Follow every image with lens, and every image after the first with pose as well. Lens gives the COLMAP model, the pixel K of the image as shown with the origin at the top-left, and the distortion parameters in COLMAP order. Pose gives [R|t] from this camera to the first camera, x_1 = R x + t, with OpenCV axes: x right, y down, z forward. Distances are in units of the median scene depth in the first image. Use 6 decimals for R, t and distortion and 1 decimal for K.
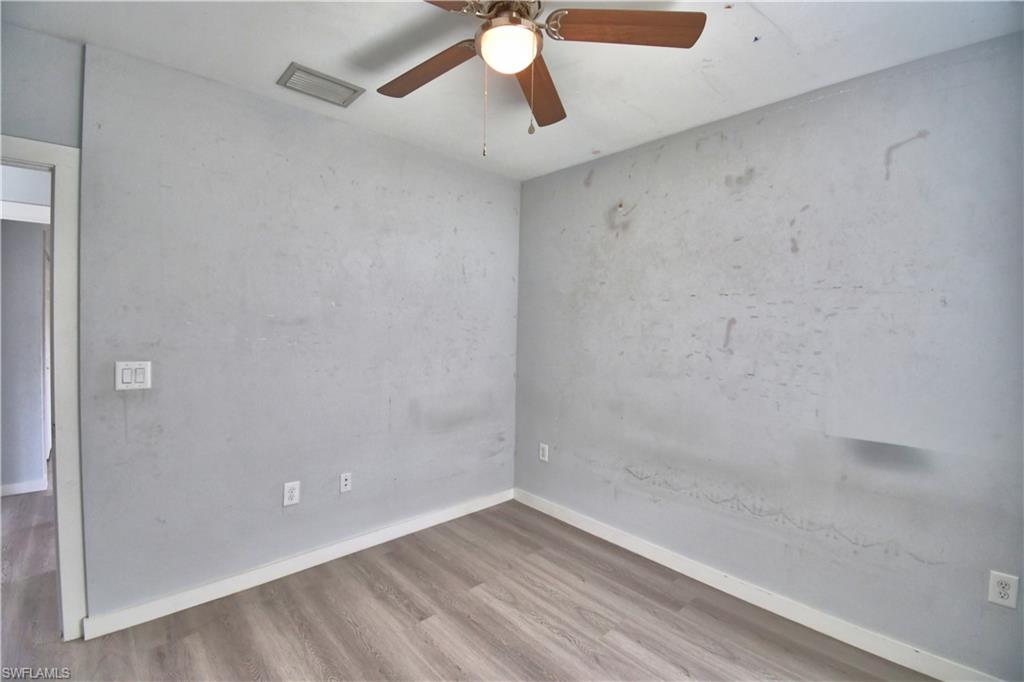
lens RADIAL K [[448.1, 0, 507.8], [0, 448.1, 341.1], [0, 0, 1]] dist [0.023616, -0.026150]
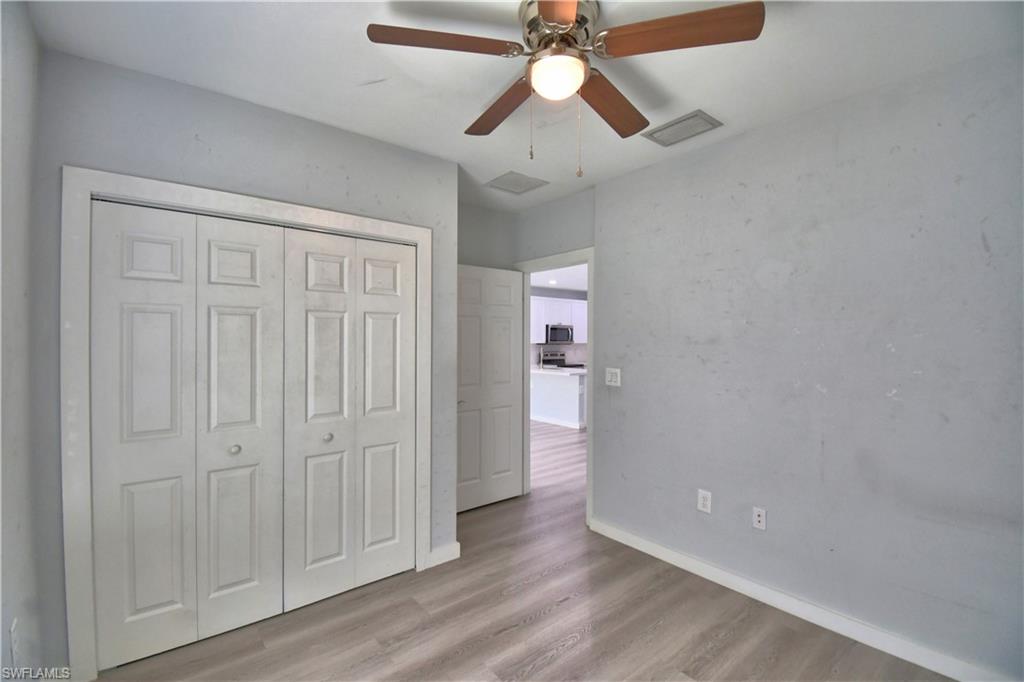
lens RADIAL K [[448.1, 0, 507.8], [0, 448.1, 341.1], [0, 0, 1]] dist [0.023616, -0.026150]
pose [[-0.069693, -0.023093, -0.997301, 0.665882], [-0.039740, 0.999003, -0.020356, -0.003111], [0.996777, 0.038214, -0.070542, 0.625173]]
